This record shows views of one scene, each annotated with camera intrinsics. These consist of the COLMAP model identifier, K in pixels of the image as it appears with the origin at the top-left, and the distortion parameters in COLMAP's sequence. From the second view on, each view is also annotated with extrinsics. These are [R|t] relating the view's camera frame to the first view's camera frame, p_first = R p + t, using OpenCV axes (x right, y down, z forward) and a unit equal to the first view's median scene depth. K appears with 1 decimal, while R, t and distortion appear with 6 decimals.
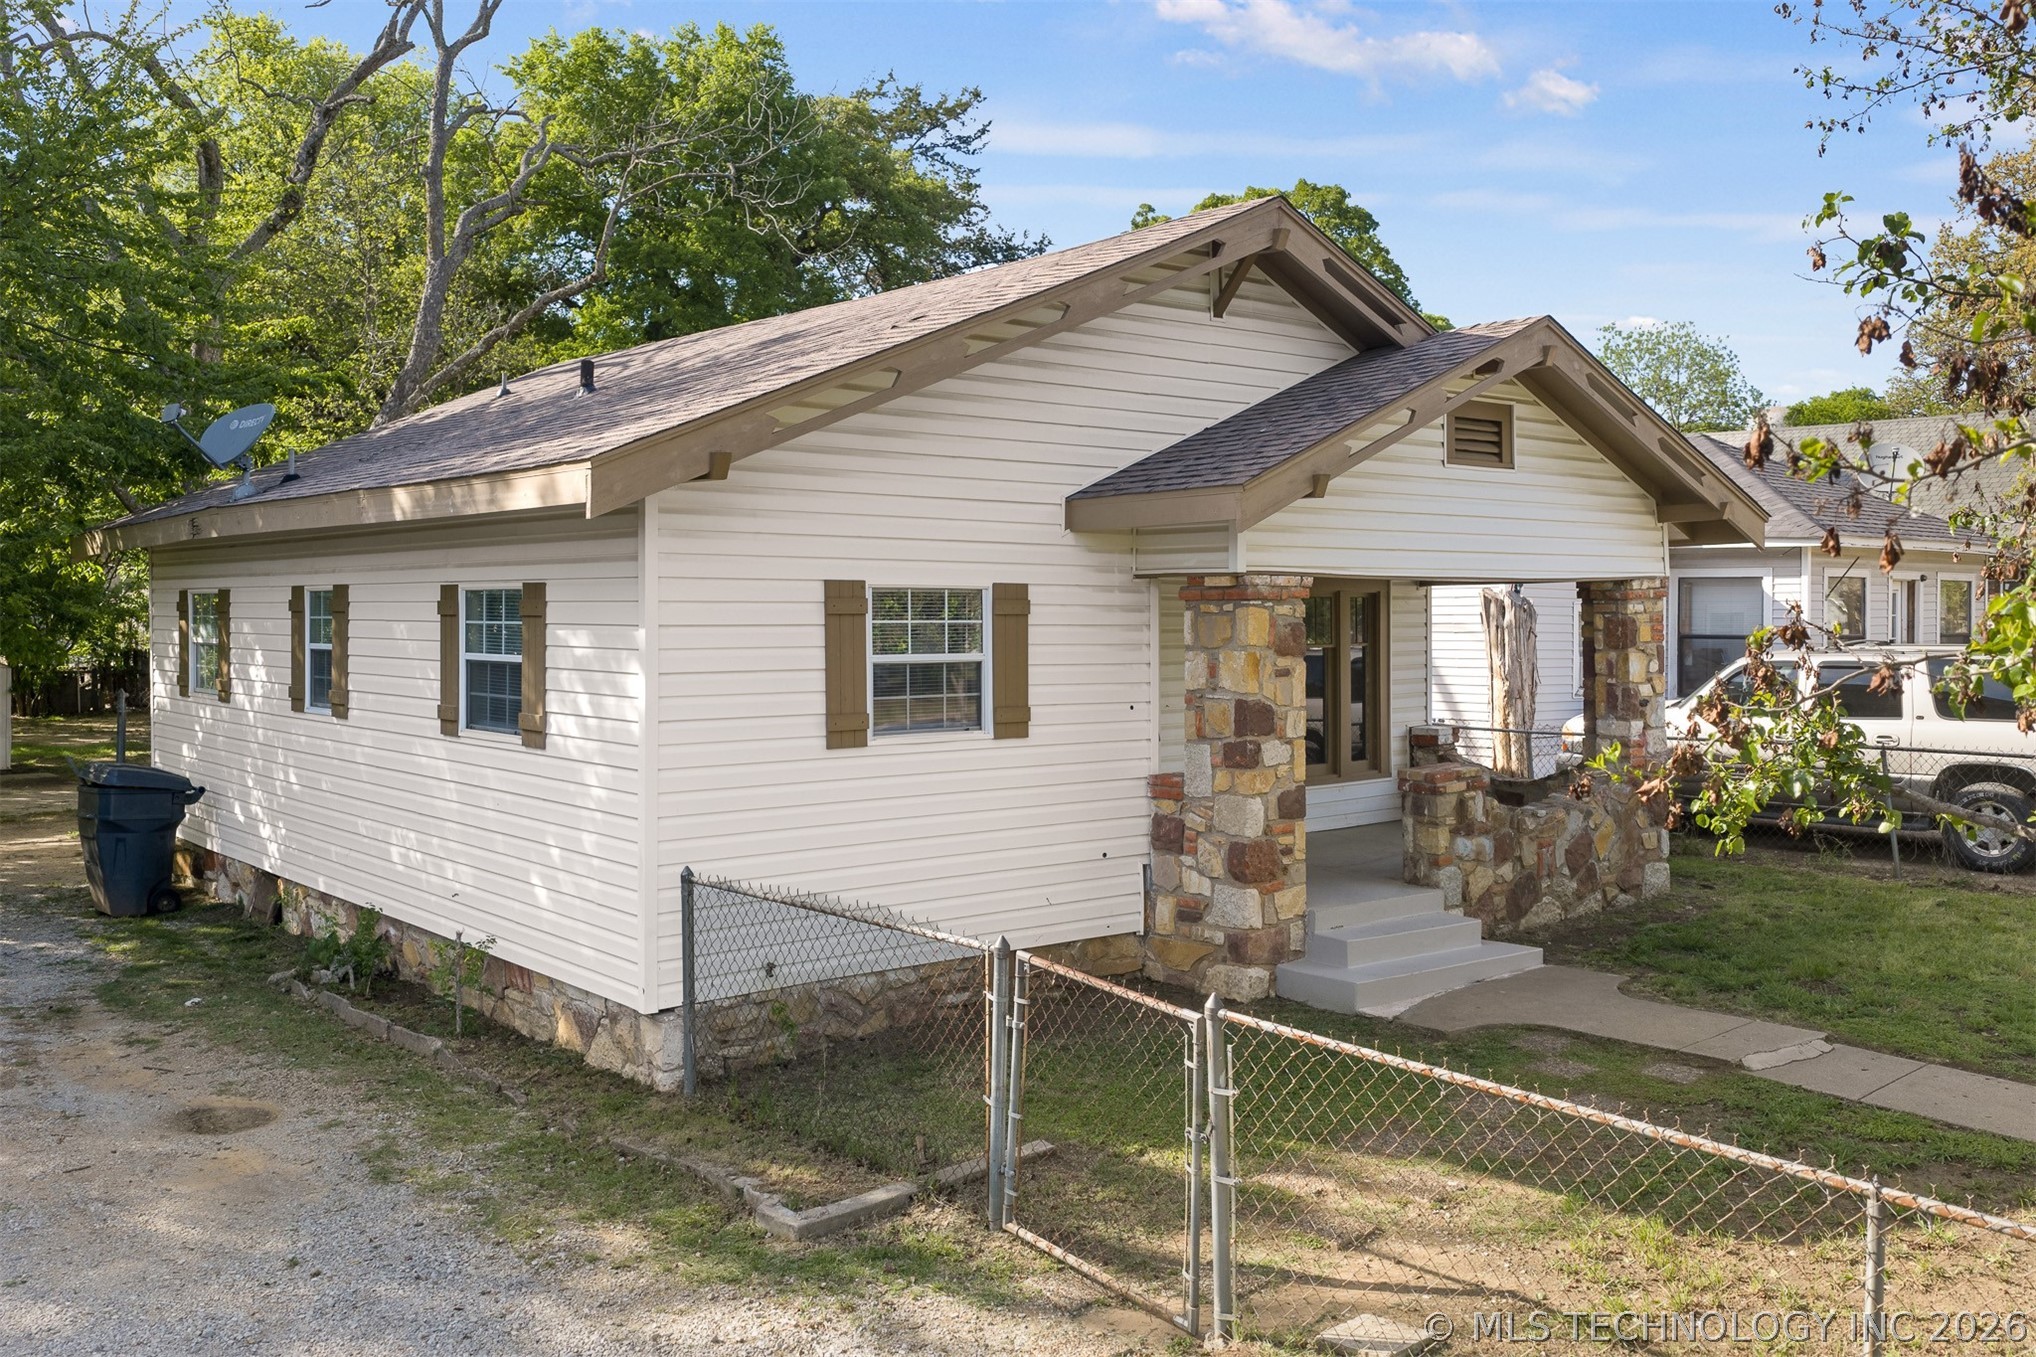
lens RADIAL K [[1733.7, 0, 1017.1], [0, 1733.7, 639.0], [0, 0, 1]] dist [0.000704, -0.004543]
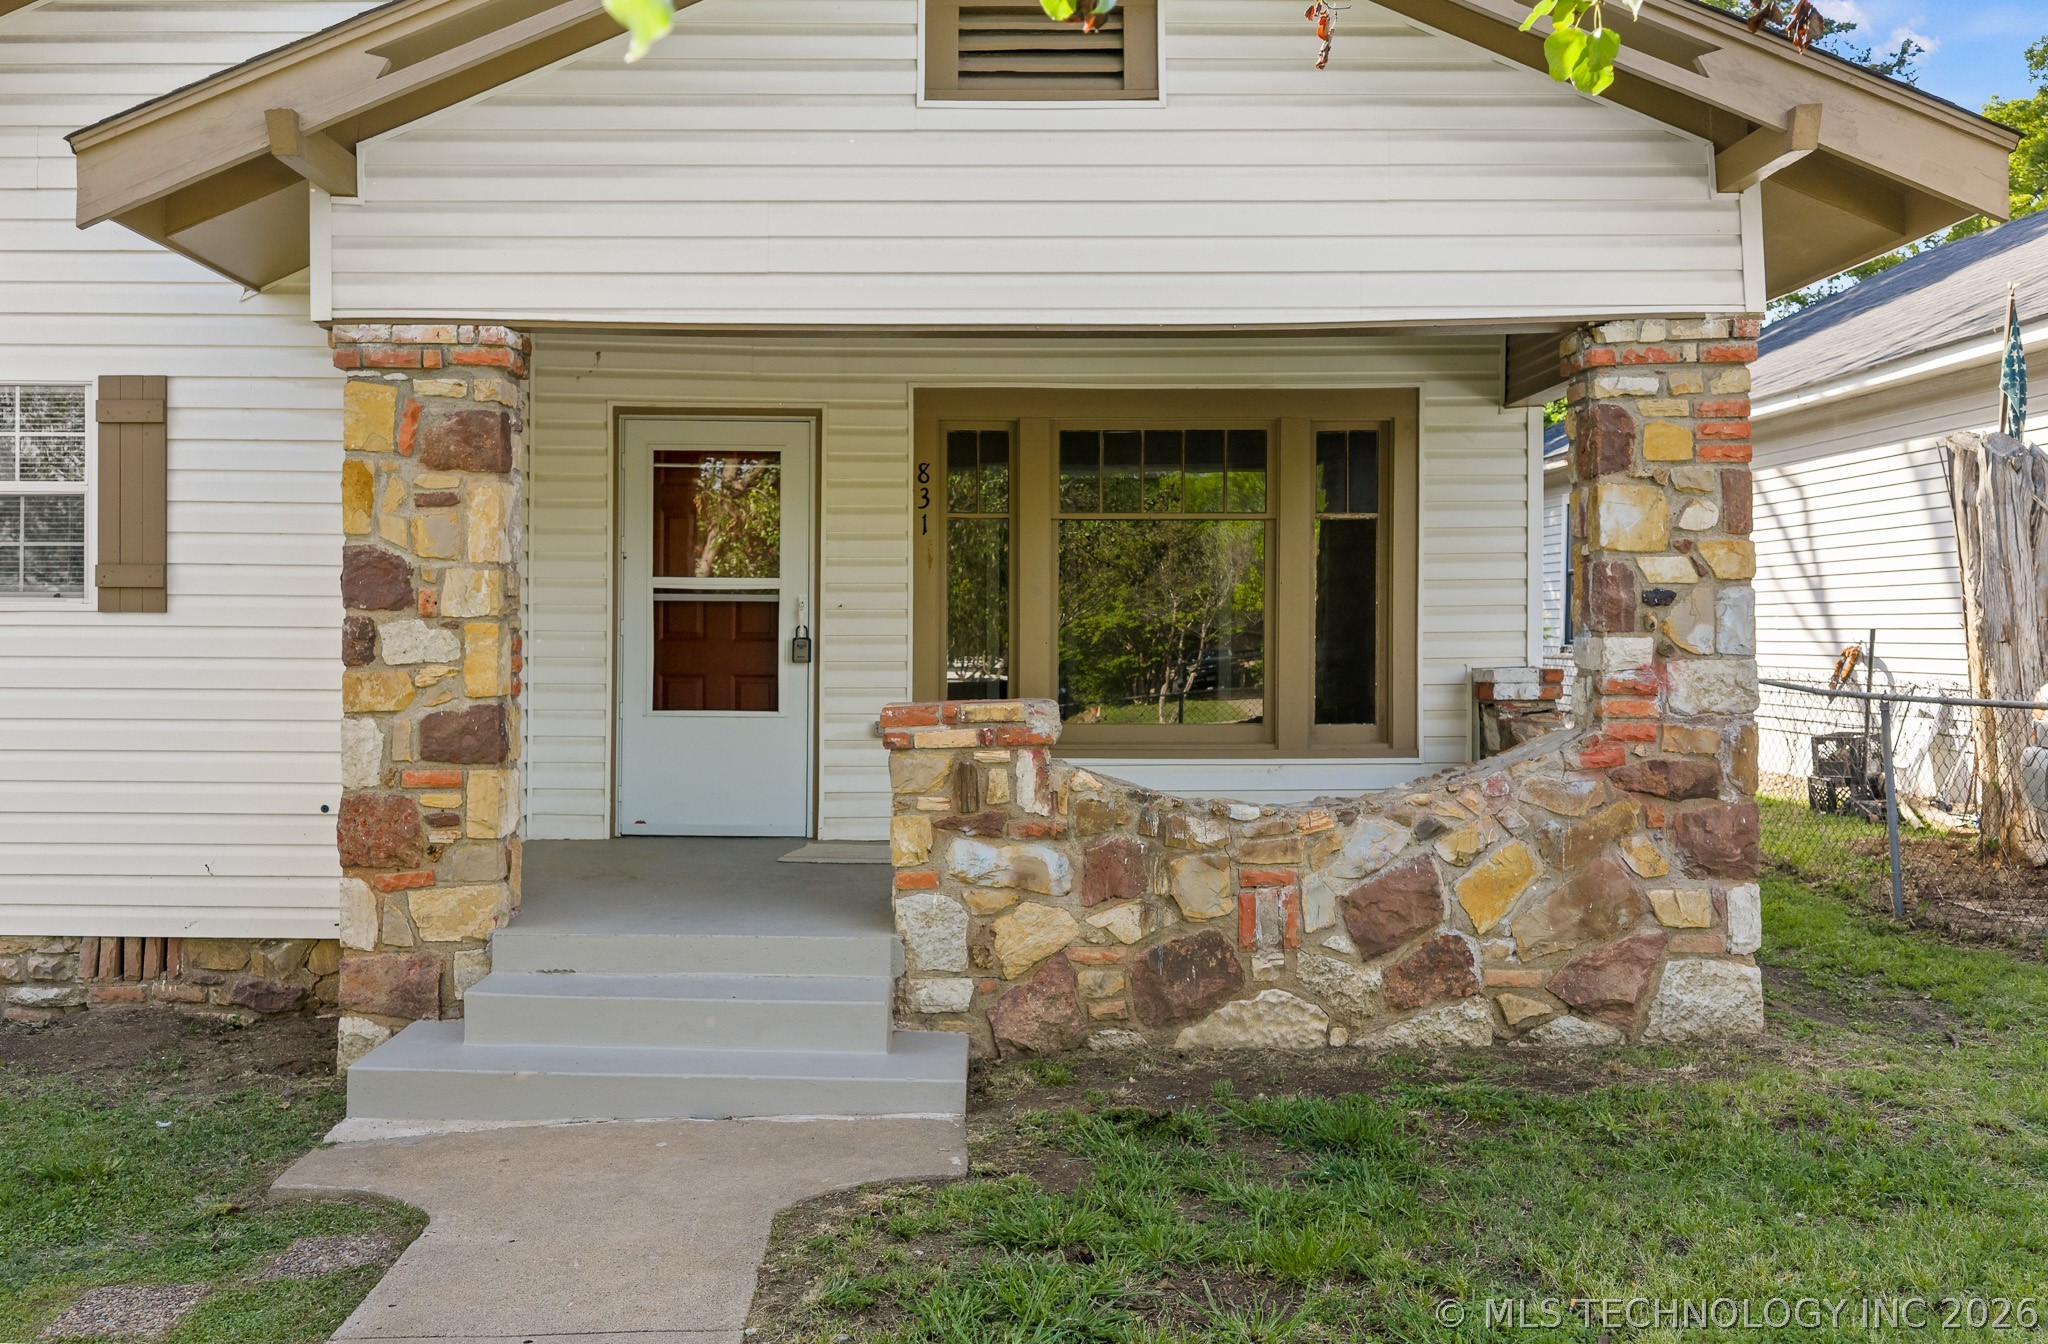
lens RADIAL K [[1755.7, 0, 954.5], [0, 1755.7, 642.6], [0, 0, 1]] dist [0.012492, -0.009836]
pose [[0.764965, 0.009061, -0.644008, 0.639408], [-0.011867, 0.999930, -0.000027, 0.062834], [0.643962, 0.007663, 0.765019, 0.666350]]
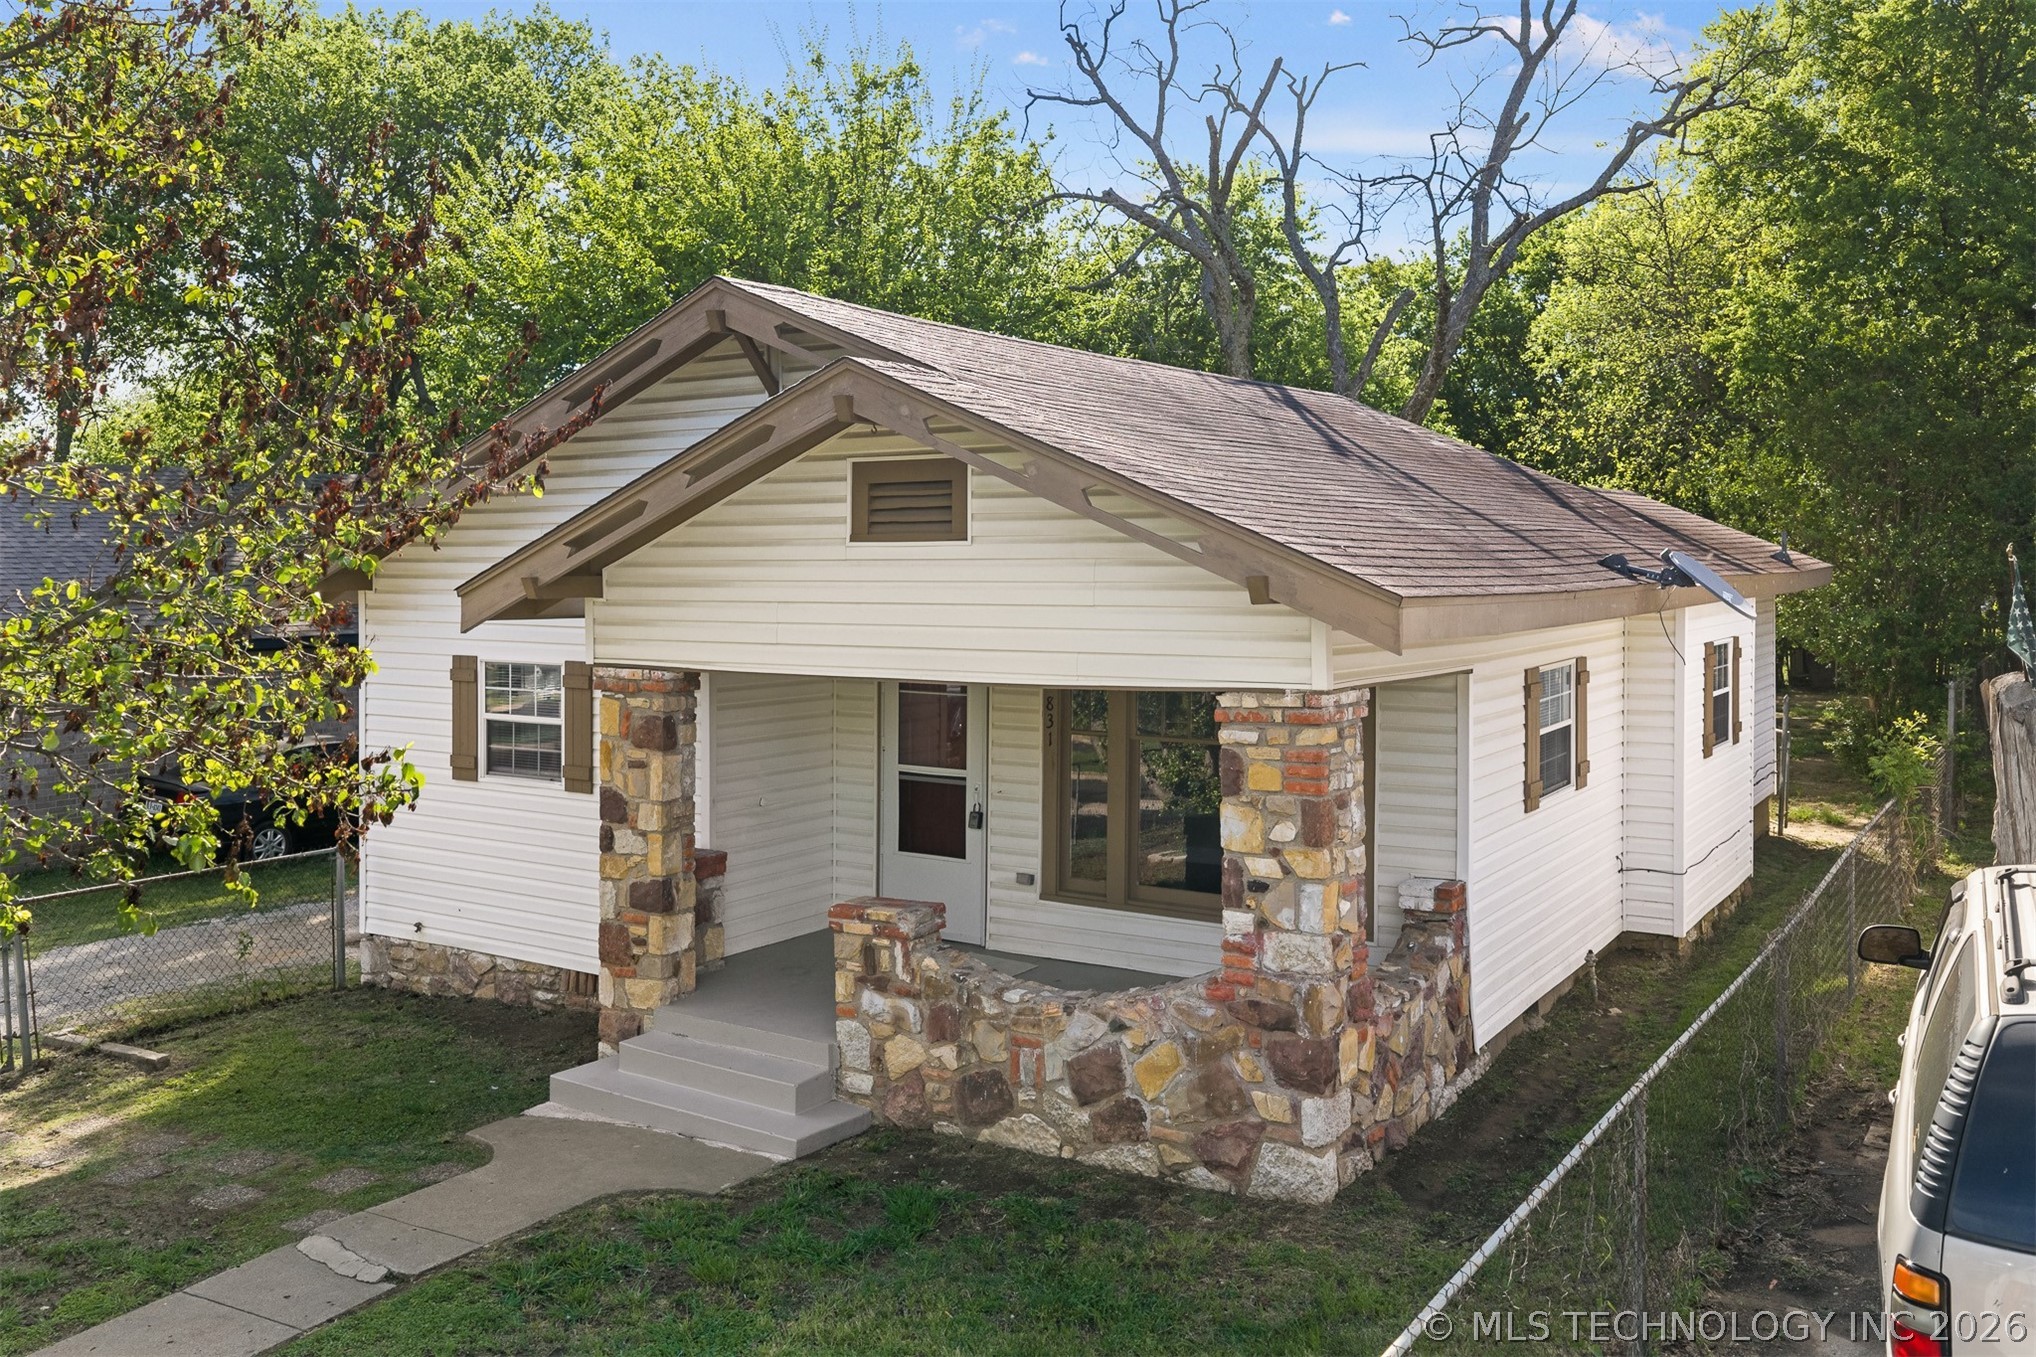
lens RADIAL K [[1726.0, 0, 1018.3], [0, 1726.0, 595.2], [0, 0, 1]] dist [0.040920, -0.091883]
pose [[0.294375, 0.024165, -0.955385, 1.167693], [-0.013052, 0.999689, 0.021264, -0.102497], [0.955601, 0.006210, 0.294598, 0.904289]]
